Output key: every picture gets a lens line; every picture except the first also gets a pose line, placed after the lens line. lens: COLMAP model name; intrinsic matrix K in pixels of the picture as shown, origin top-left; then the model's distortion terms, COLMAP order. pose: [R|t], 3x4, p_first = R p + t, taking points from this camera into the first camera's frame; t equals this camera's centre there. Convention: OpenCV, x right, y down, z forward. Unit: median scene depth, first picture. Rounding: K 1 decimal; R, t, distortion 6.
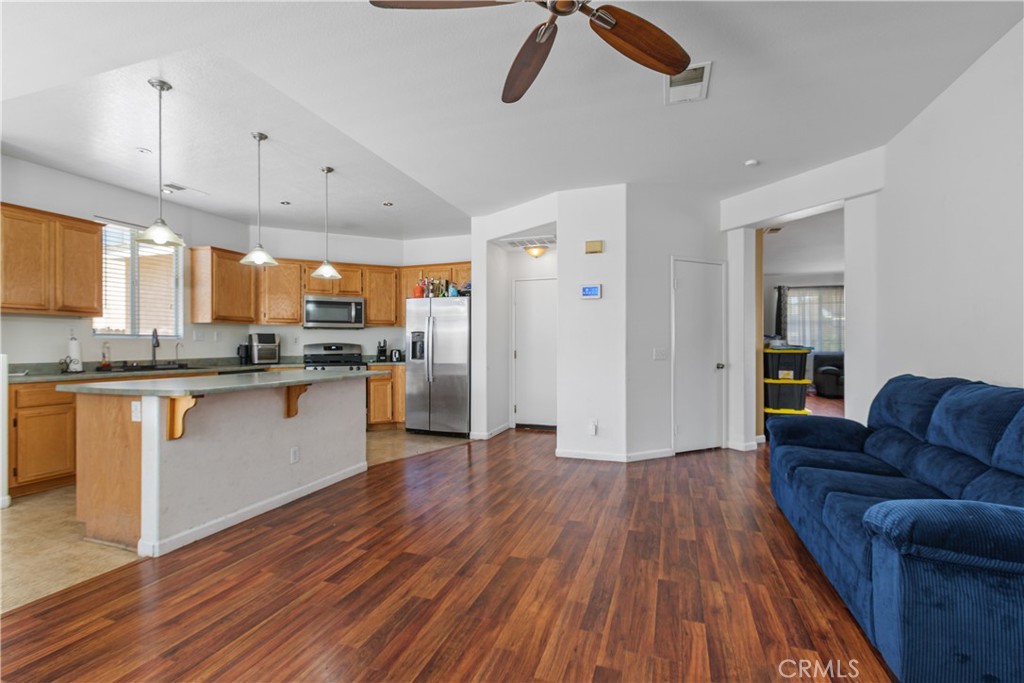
lens RADIAL K [[462.9, 0, 507.2], [0, 462.9, 344.5], [0, 0, 1]] dist [0.002018, -0.001159]
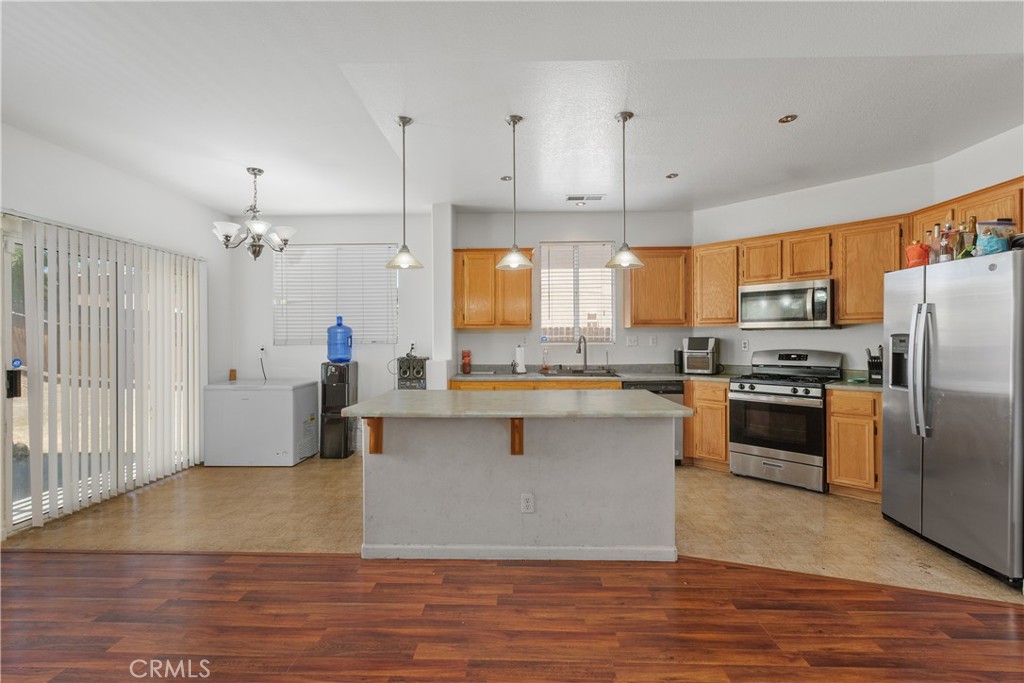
lens RADIAL K [[462.9, 0, 517.4], [0, 462.9, 338.1], [0, 0, 1]] dist [0.002018, -0.001159]
pose [[0.305527, 0.002630, -0.952180, 0.186941], [0.005299, 0.999976, 0.004463, -0.030652], [0.952169, -0.006409, 0.305506, 0.479185]]
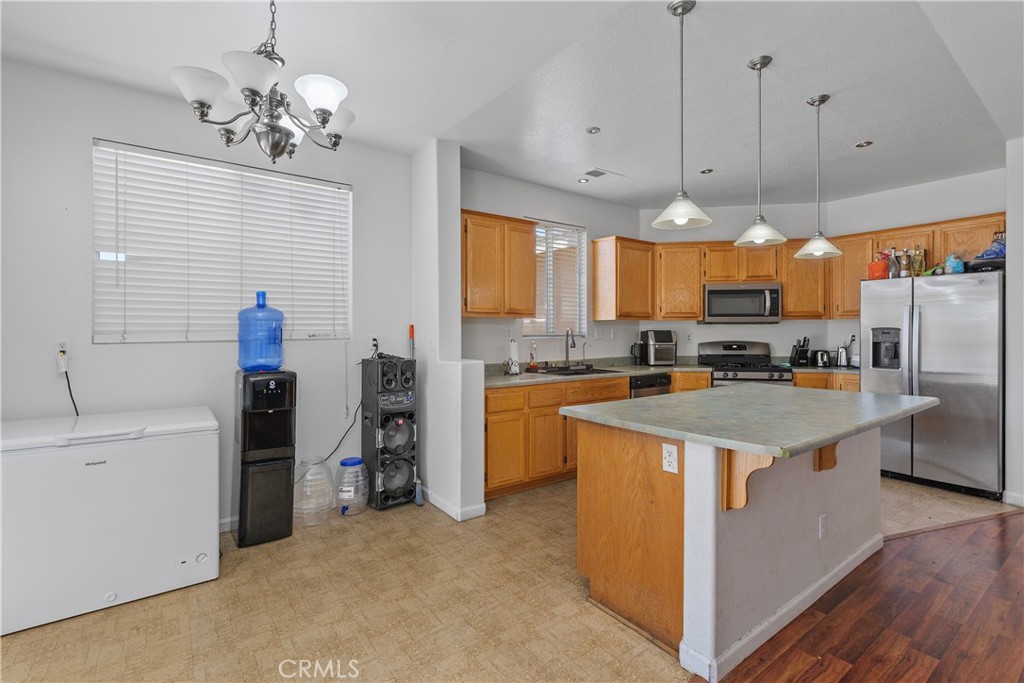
lens RADIAL K [[462.9, 0, 505.5], [0, 462.9, 332.2], [0, 0, 1]] dist [0.002018, -0.001159]
pose [[0.822912, 0.001946, -0.568166, -0.294297], [0.000892, 0.999988, 0.004716, -0.027456], [0.568168, -0.004387, 0.822901, 0.127432]]
